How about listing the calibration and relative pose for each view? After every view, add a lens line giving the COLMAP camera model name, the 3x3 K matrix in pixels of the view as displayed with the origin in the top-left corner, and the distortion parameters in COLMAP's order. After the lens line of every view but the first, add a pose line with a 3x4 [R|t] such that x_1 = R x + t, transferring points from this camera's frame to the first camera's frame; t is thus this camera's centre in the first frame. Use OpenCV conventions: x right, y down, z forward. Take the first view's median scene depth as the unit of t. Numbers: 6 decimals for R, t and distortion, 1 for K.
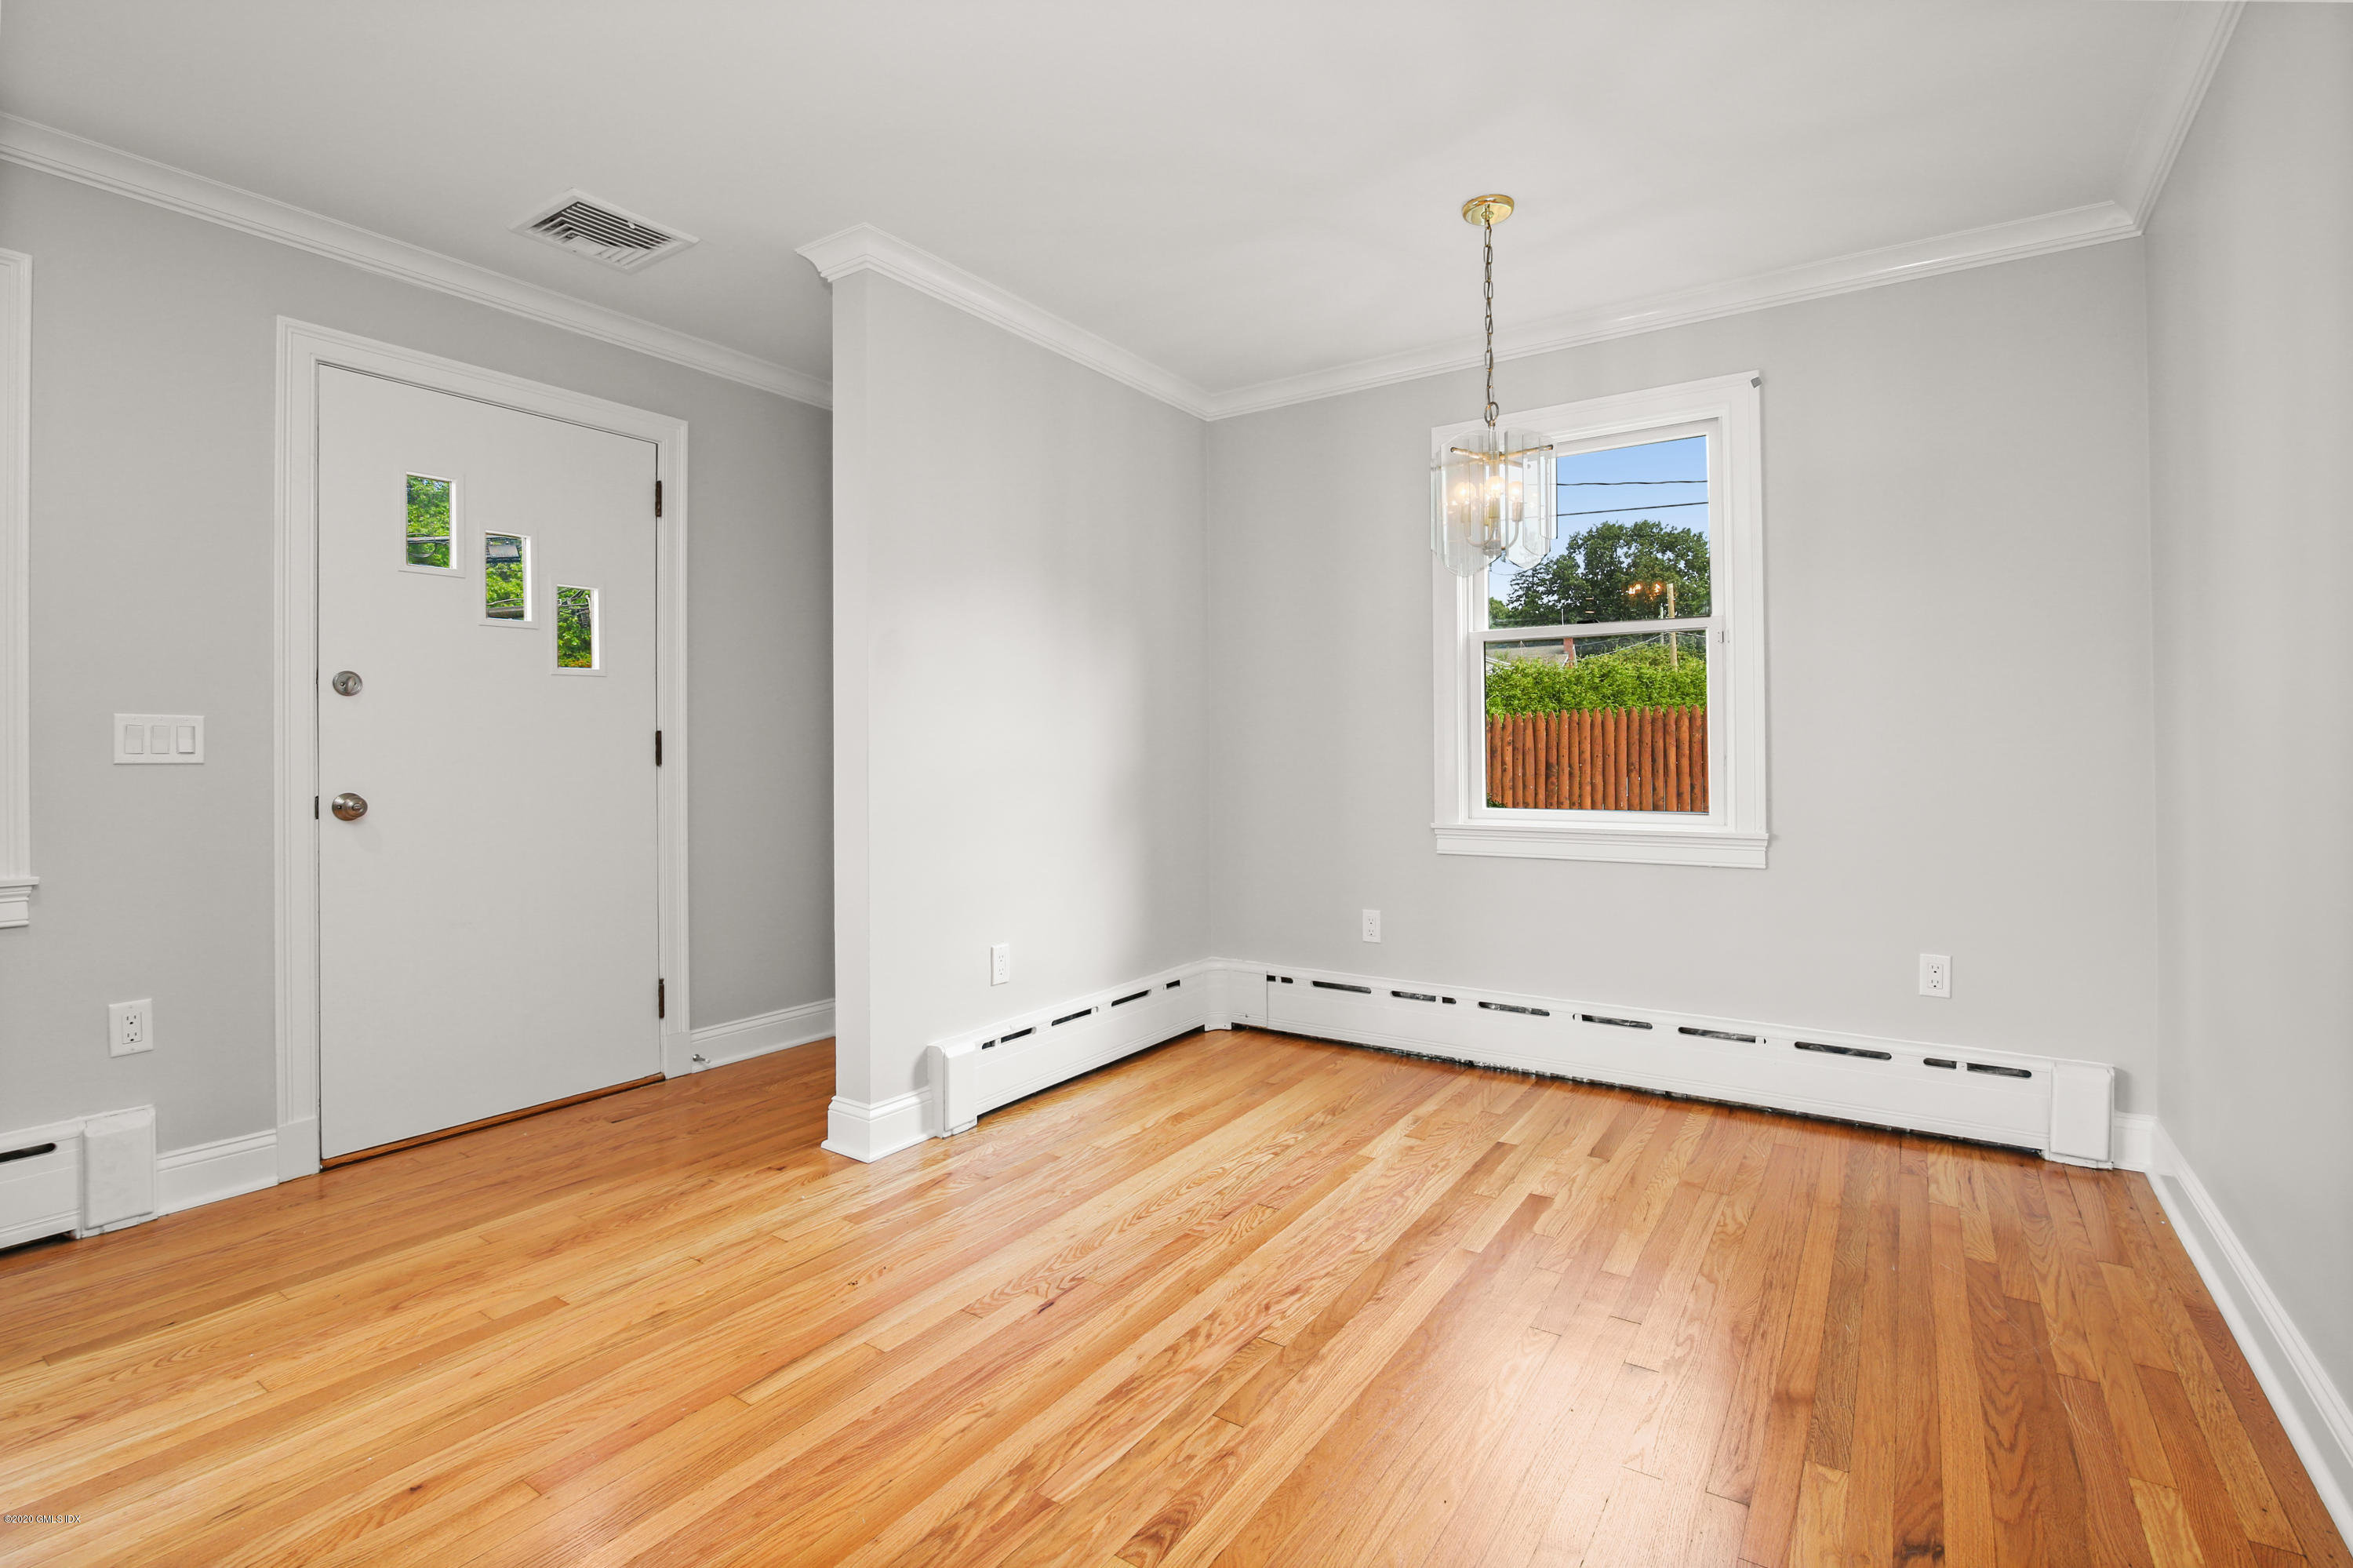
lens RADIAL K [[1084.9, 0, 1171.6], [0, 1084.9, 757.8], [0, 0, 1]] dist [-0.020268, 0.000471]
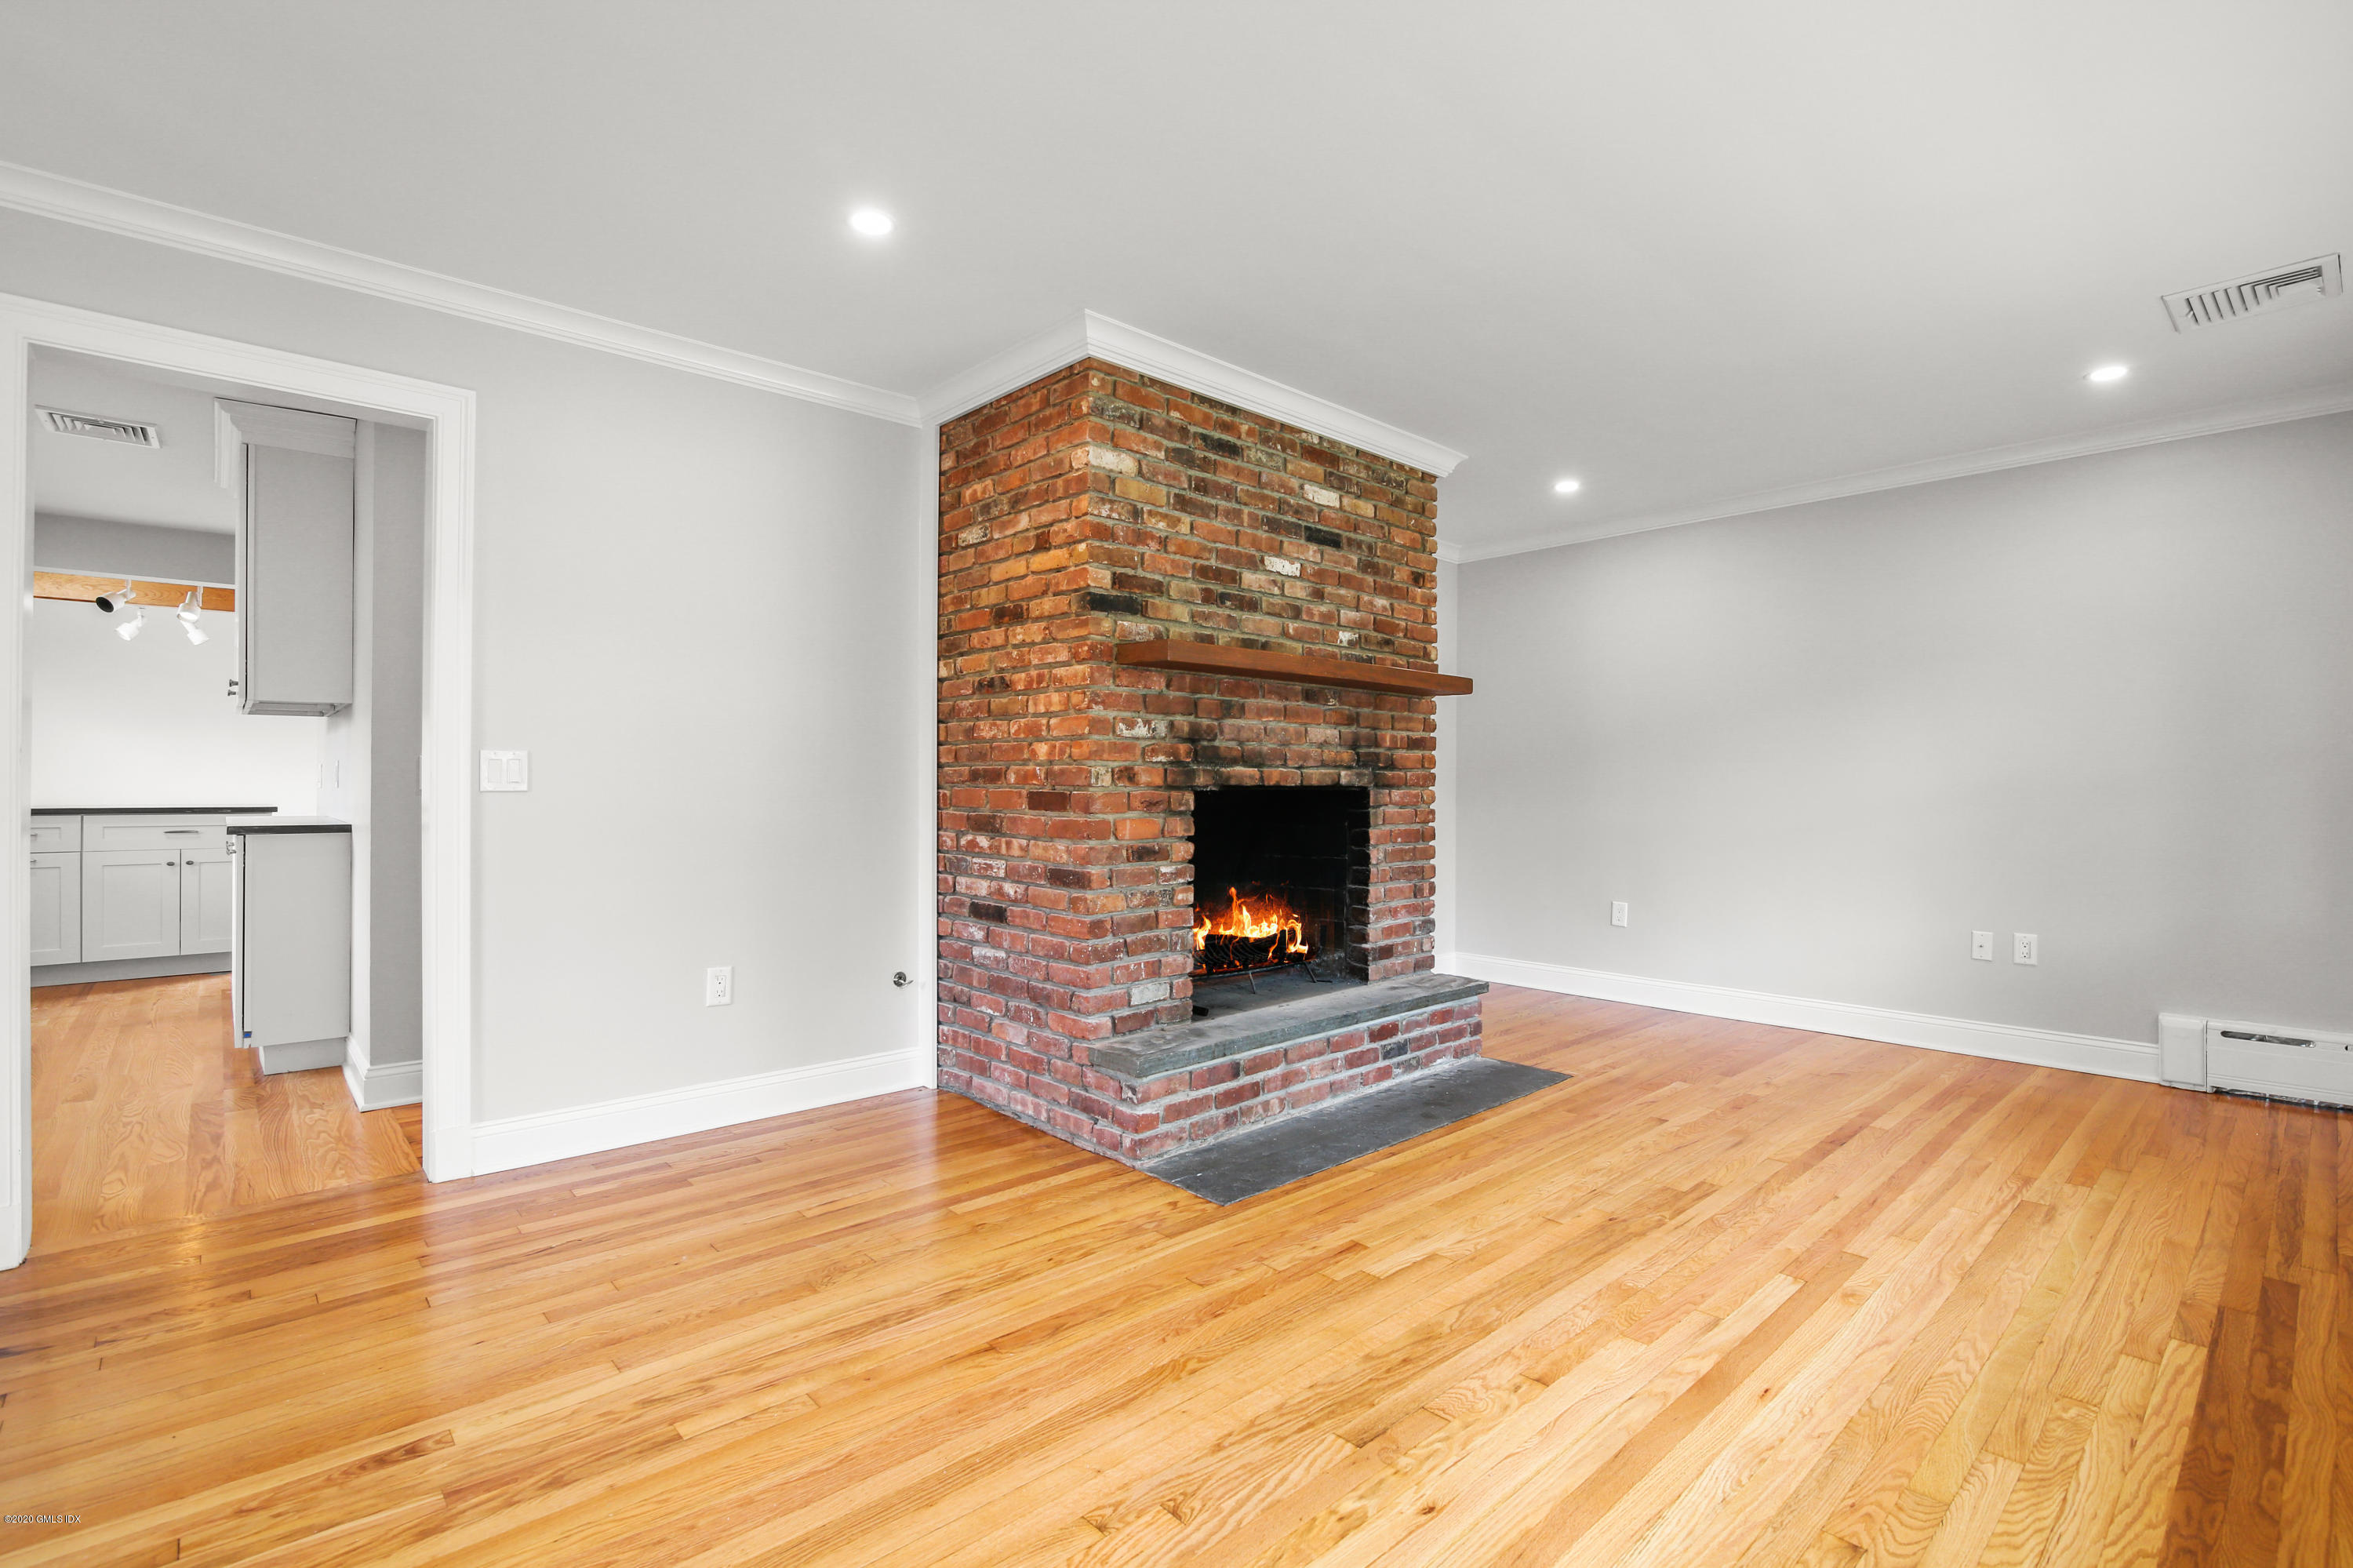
lens RADIAL K [[1073.2, 0, 1172.6], [0, 1073.2, 790.6], [0, 0, 1]] dist [-0.018570, 0.000606]
pose [[-0.972160, -0.002641, 0.234304, -0.676357], [-0.000081, 0.999940, 0.010937, -0.008507], [-0.234319, 0.010613, -0.972102, 1.182300]]
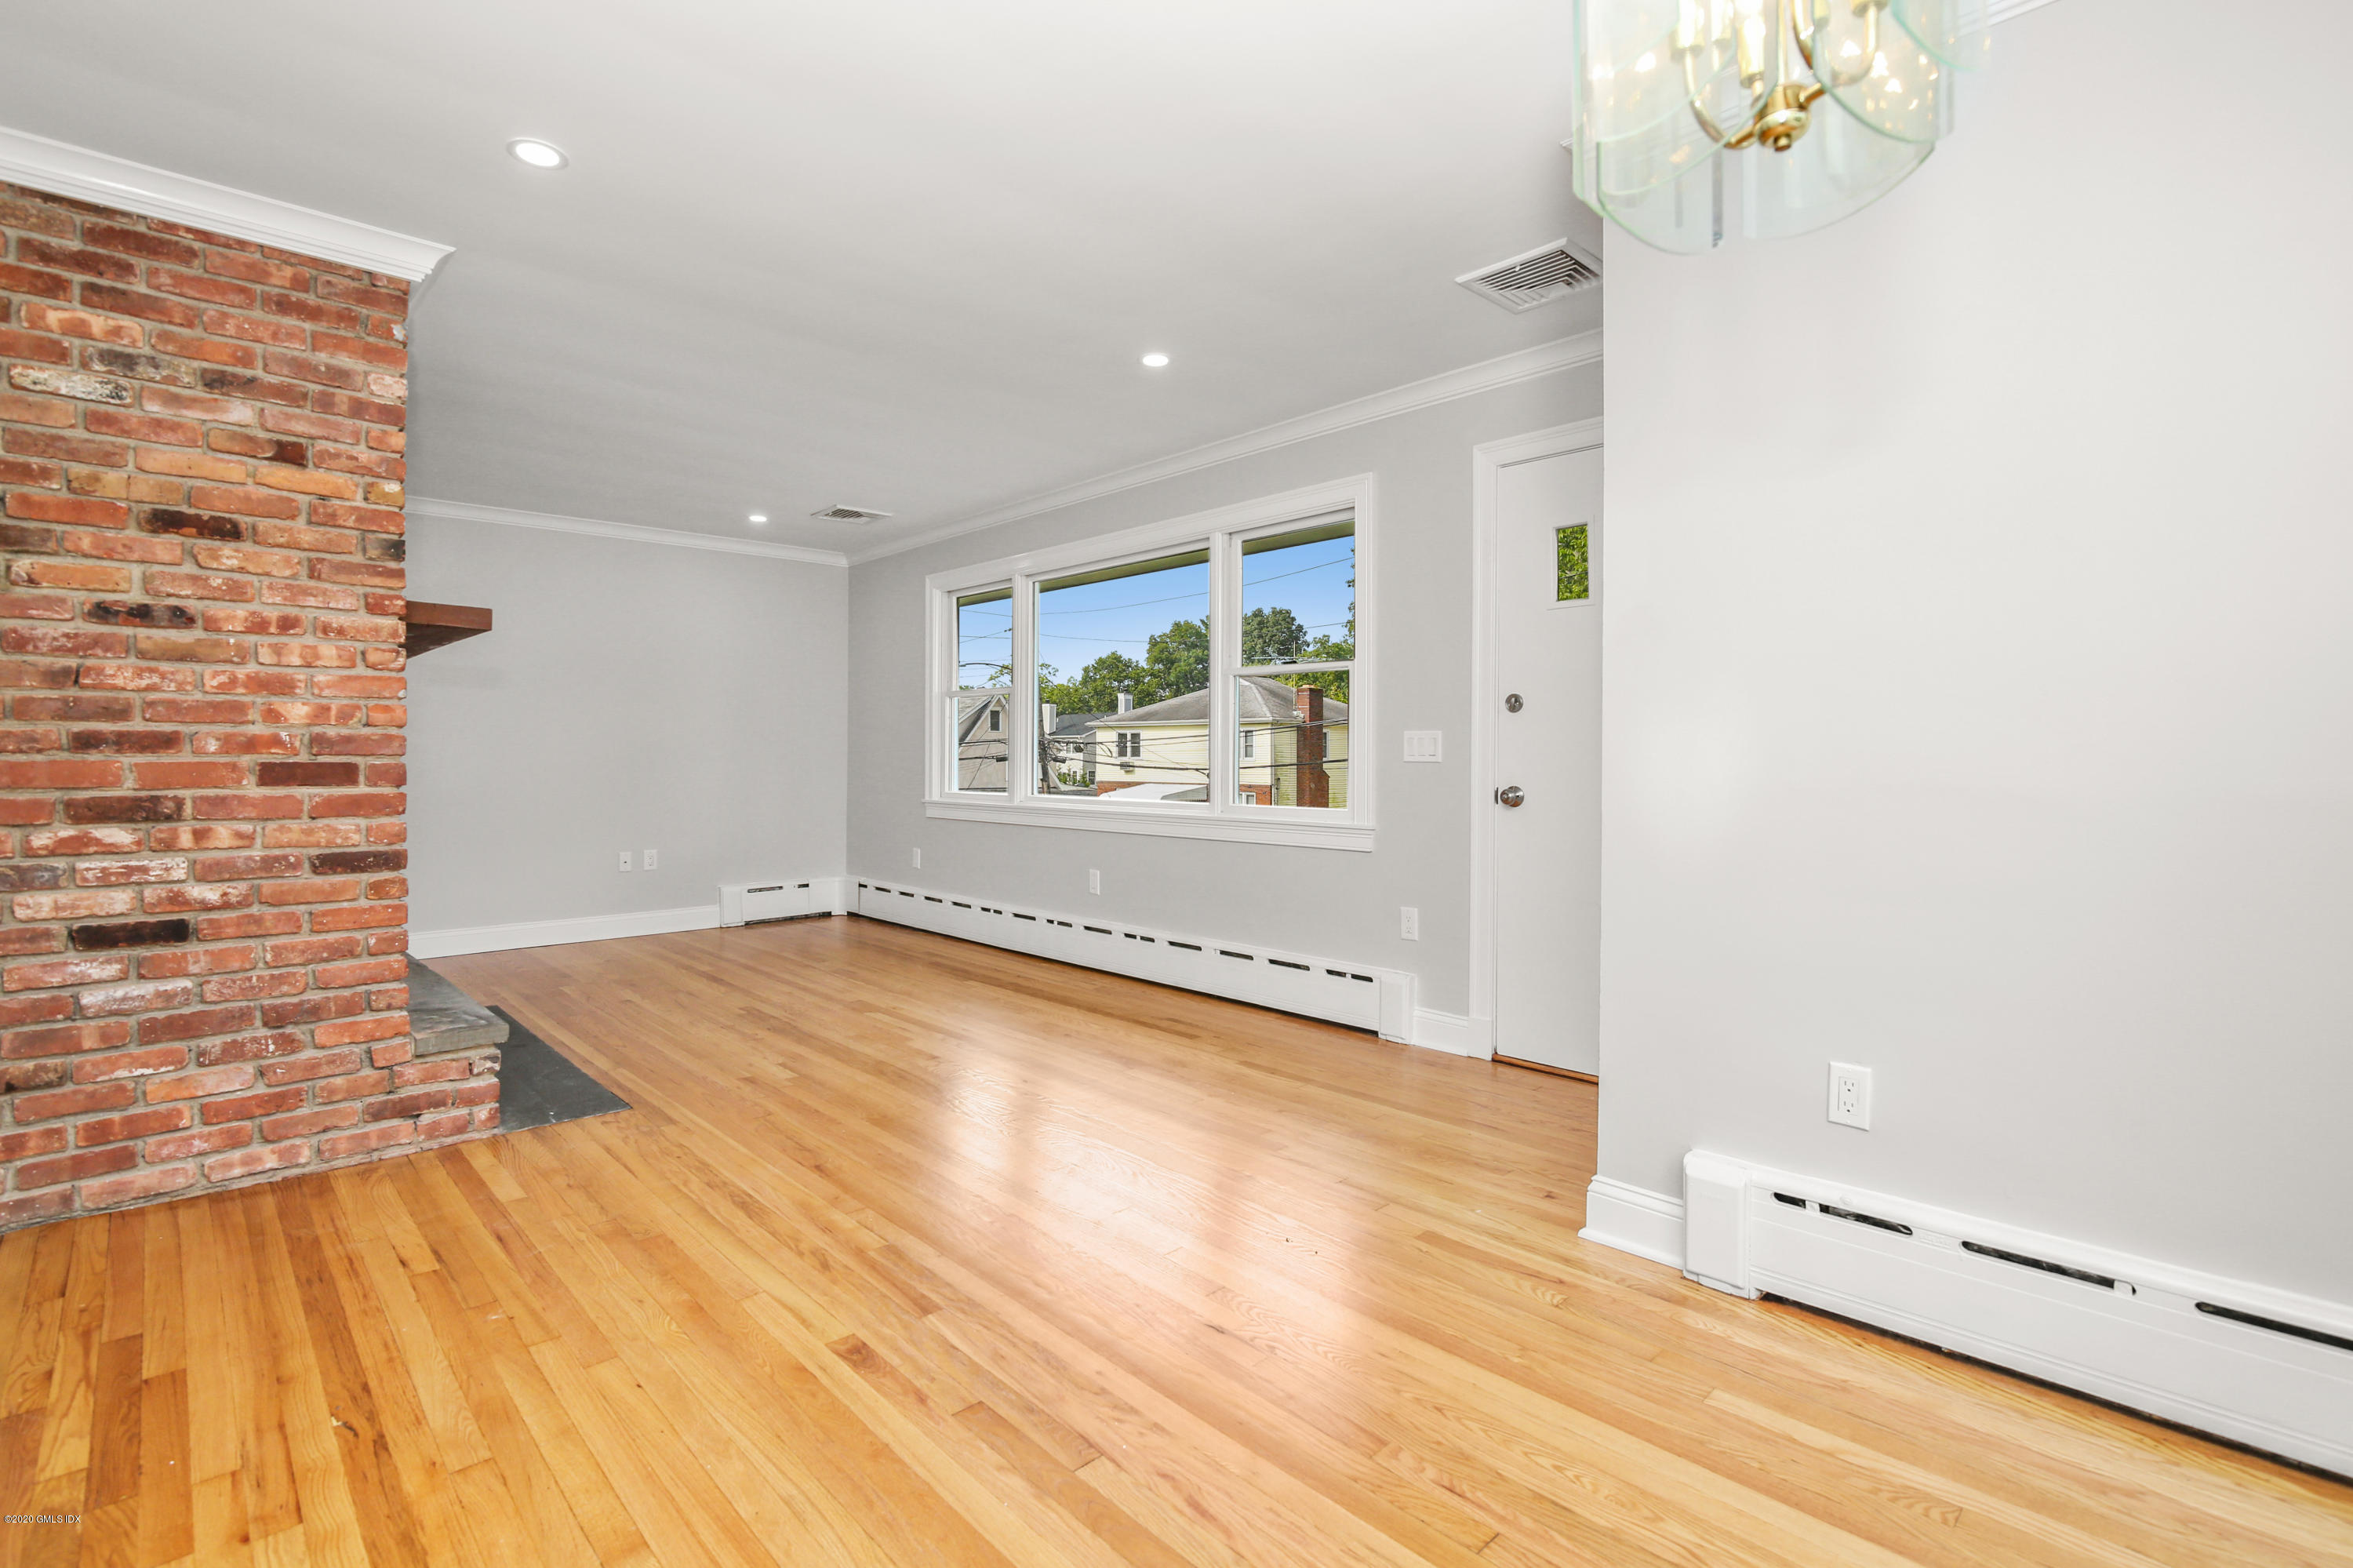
lens RADIAL K [[1073.2, 0, 1172.6], [0, 1073.2, 790.6], [0, 0, 1]] dist [-0.018570, 0.000606]
pose [[-0.215723, 0.033725, -0.975872, 0.709756], [-0.006098, 0.999337, 0.035884, -0.007384], [0.976435, 0.013692, -0.215375, 1.015532]]
